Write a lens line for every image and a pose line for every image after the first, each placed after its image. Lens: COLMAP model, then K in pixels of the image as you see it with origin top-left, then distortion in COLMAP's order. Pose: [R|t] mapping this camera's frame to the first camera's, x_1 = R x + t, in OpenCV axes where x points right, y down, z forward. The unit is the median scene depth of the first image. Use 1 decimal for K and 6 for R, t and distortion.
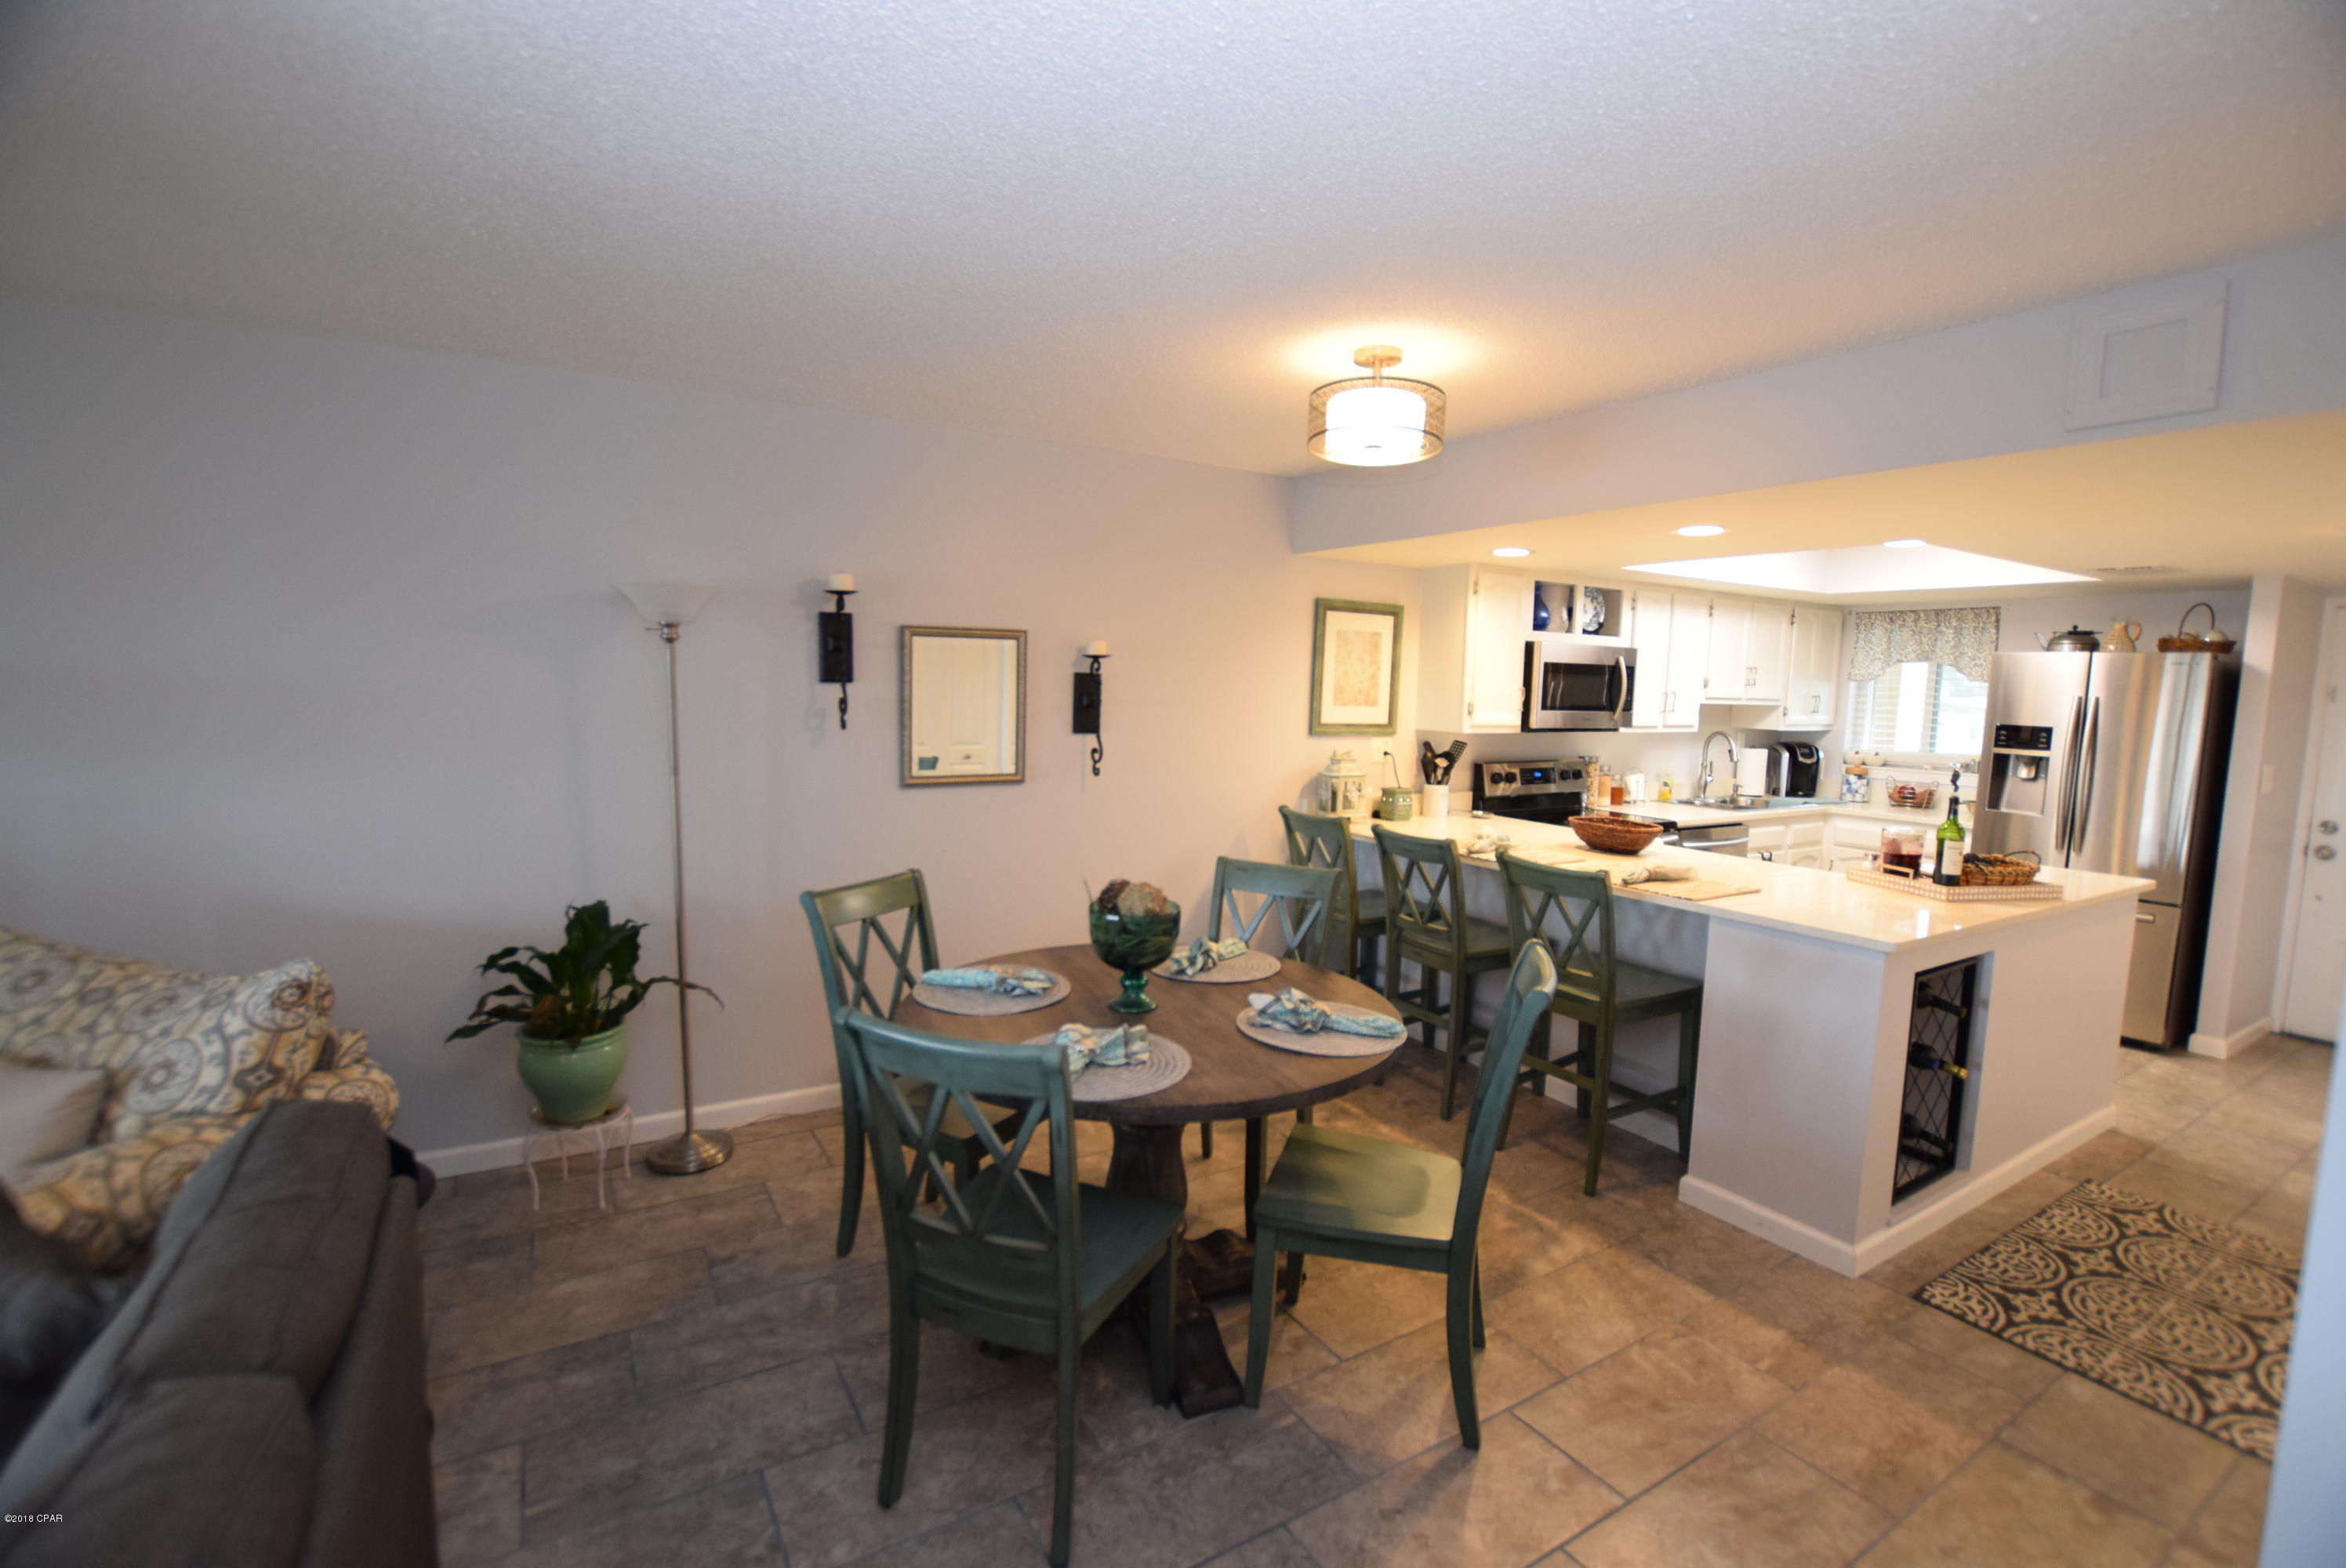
lens RADIAL K [[1039.3, 0, 1177.5], [0, 1039.3, 792.0], [0, 0, 1]] dist [-0.033741, 0.005199]
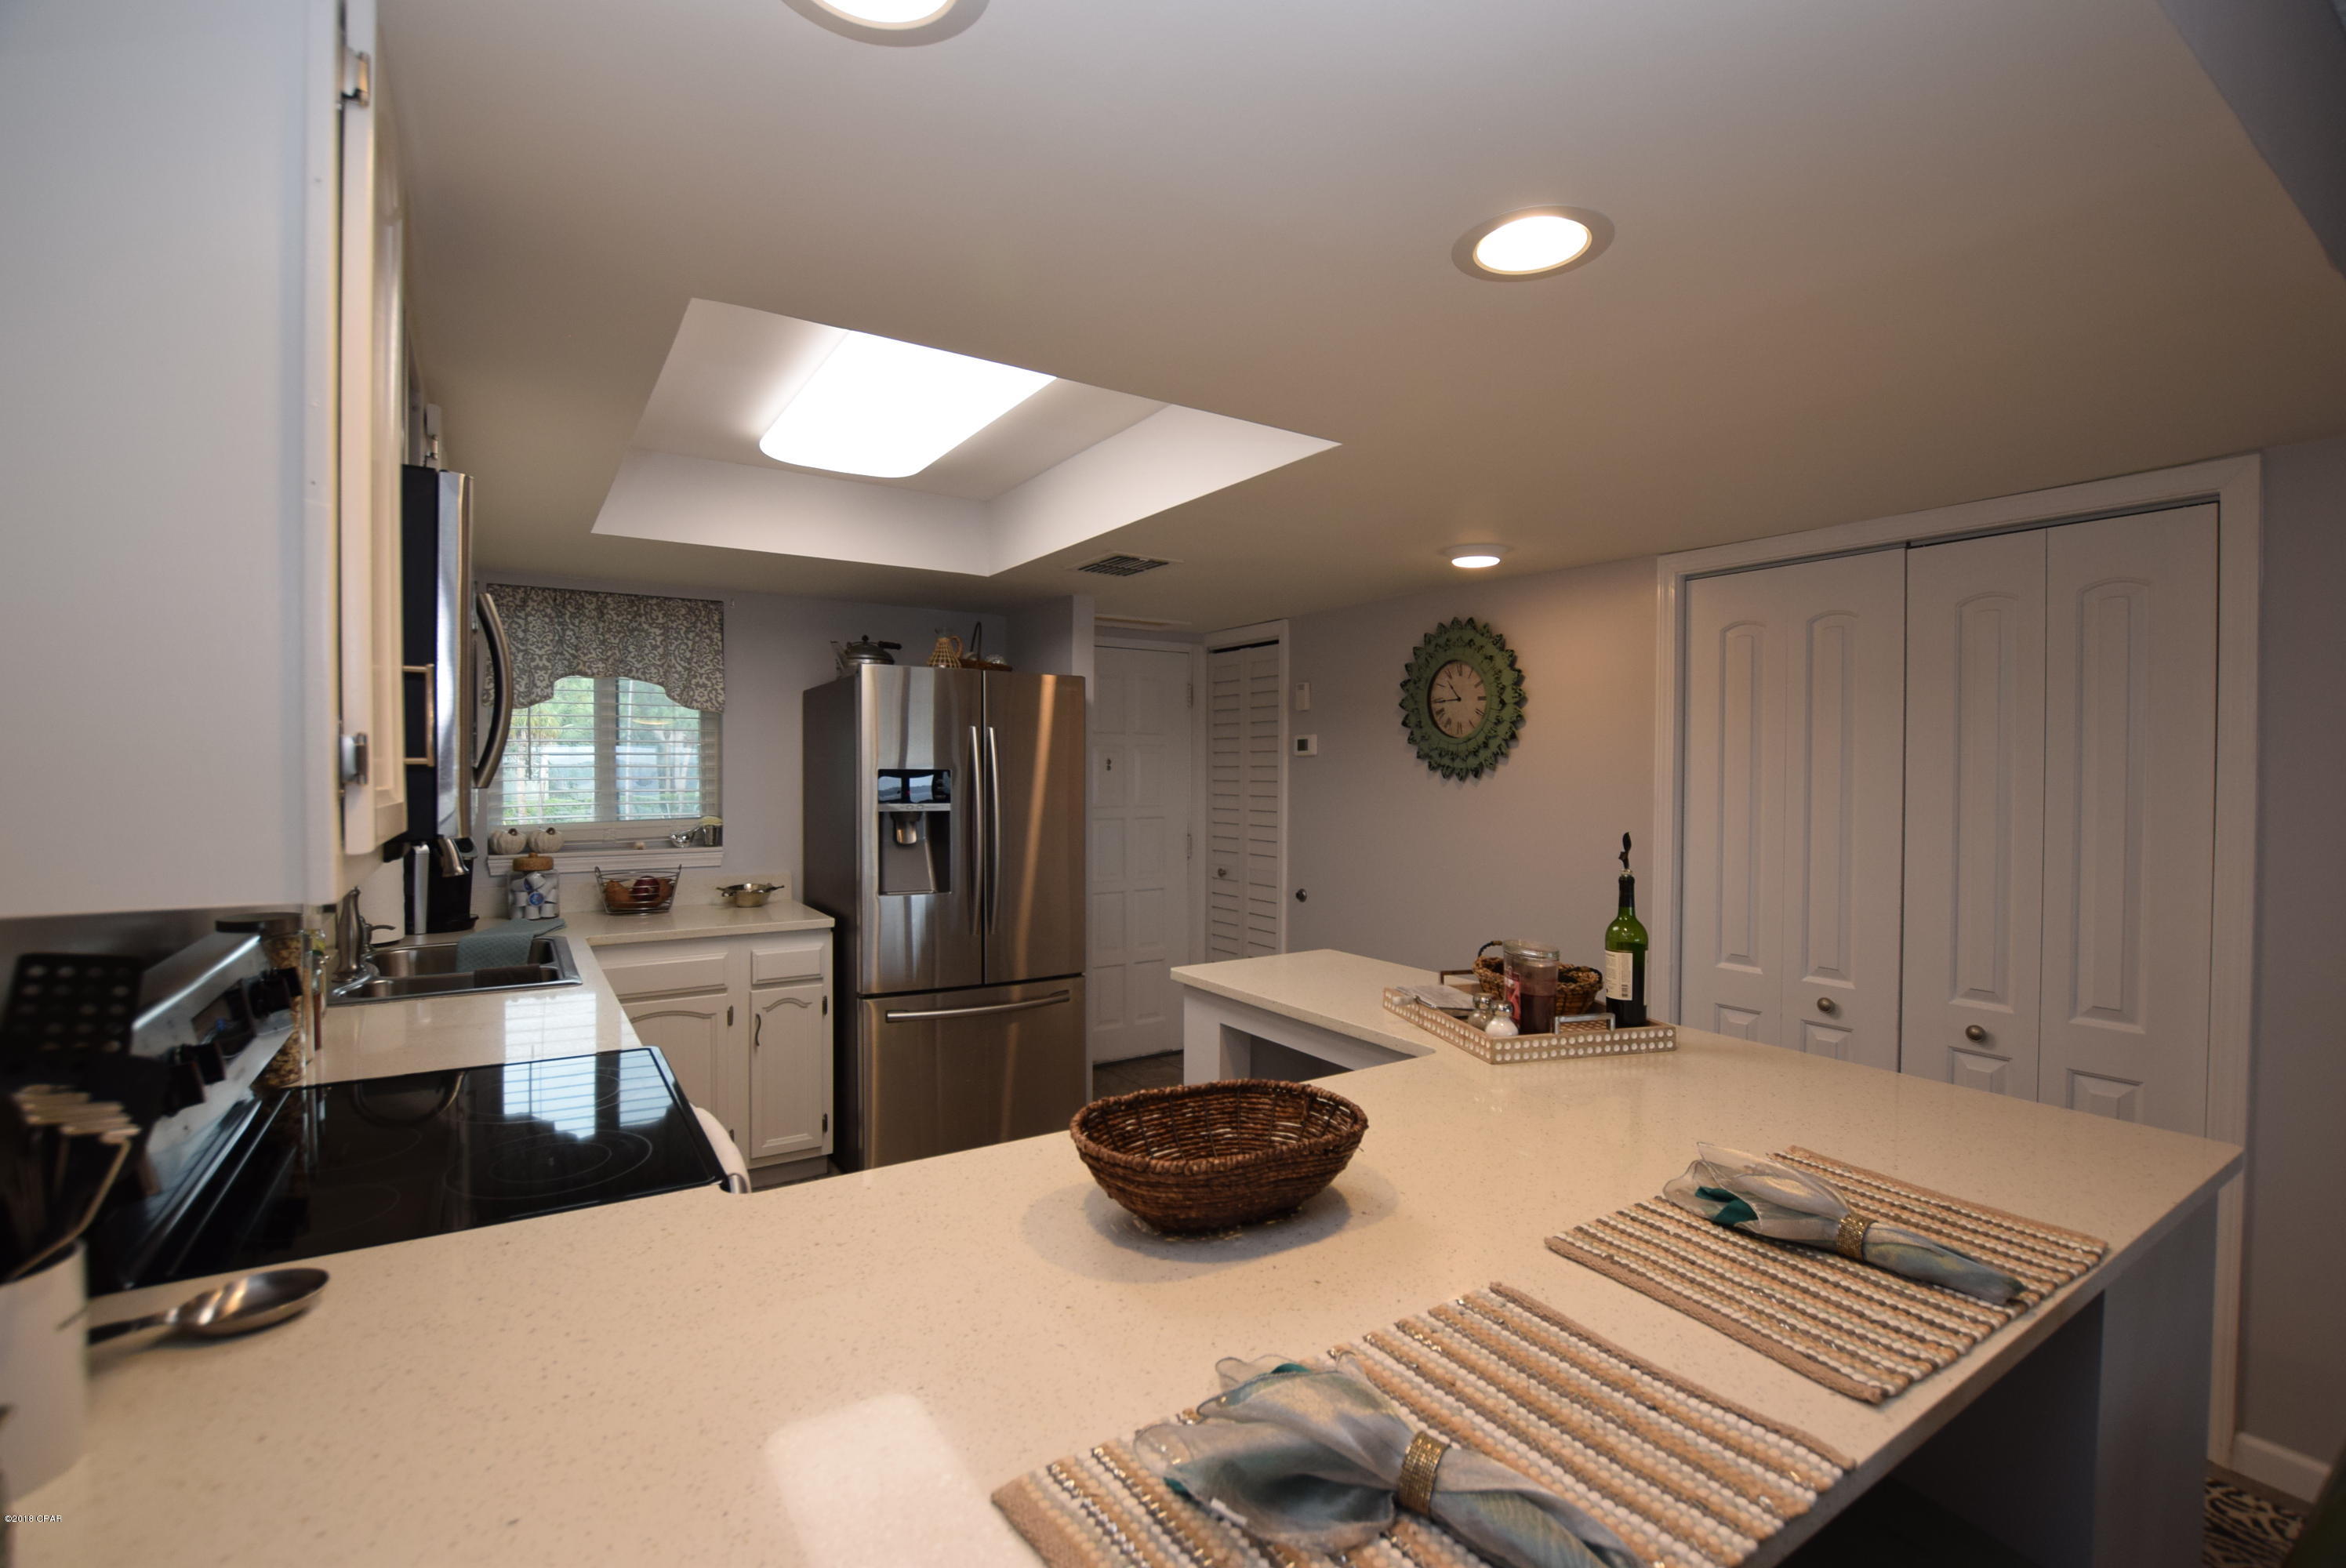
lens RADIAL K [[1039.3, 0, 1183.6], [0, 1039.3, 786.9], [0, 0, 1]] dist [-0.033741, 0.005199]
pose [[-0.040251, -0.042291, 0.998294, 0.108374], [0.100213, 0.993895, 0.046145, -0.067680], [-0.994152, 0.101899, -0.035767, 0.844377]]
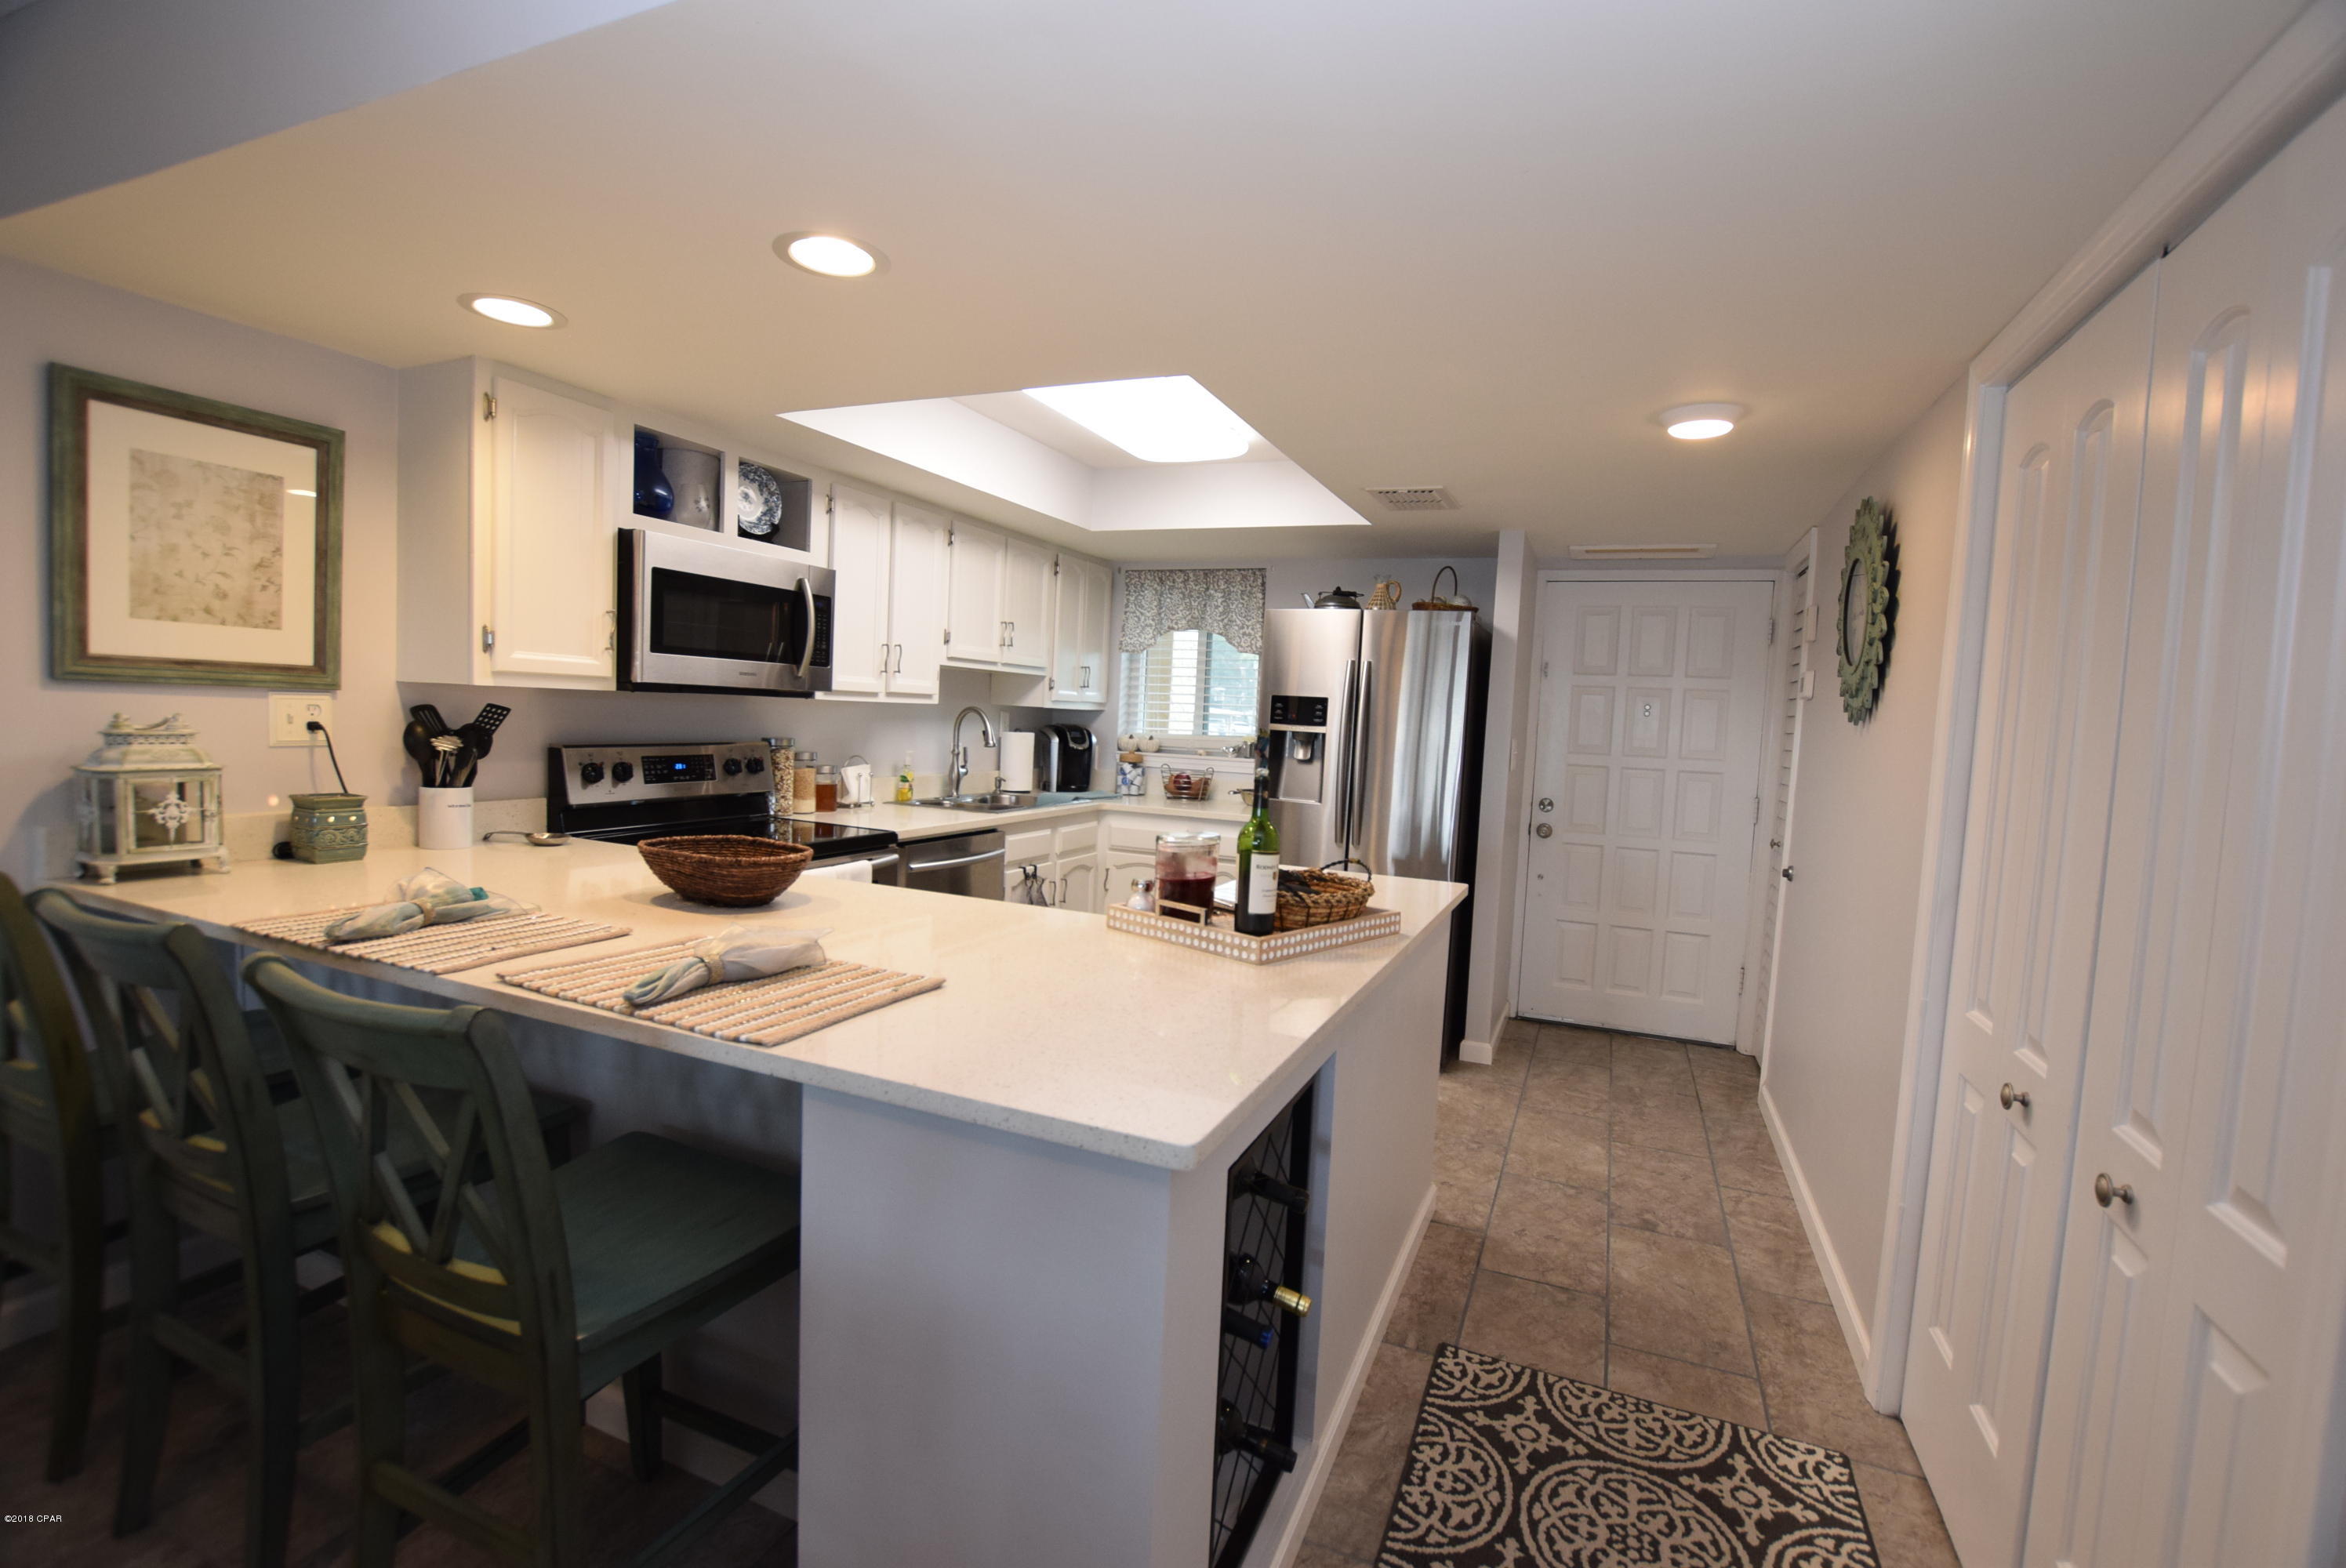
lens RADIAL K [[1039.3, 0, 1182.1], [0, 1039.3, 786.8], [0, 0, 1]] dist [-0.033741, 0.005199]
pose [[0.811612, -0.026953, 0.583575, 0.255809], [0.034053, 0.999419, -0.001201, 0.006548], [-0.583204, 0.020848, 0.812058, 0.367345]]
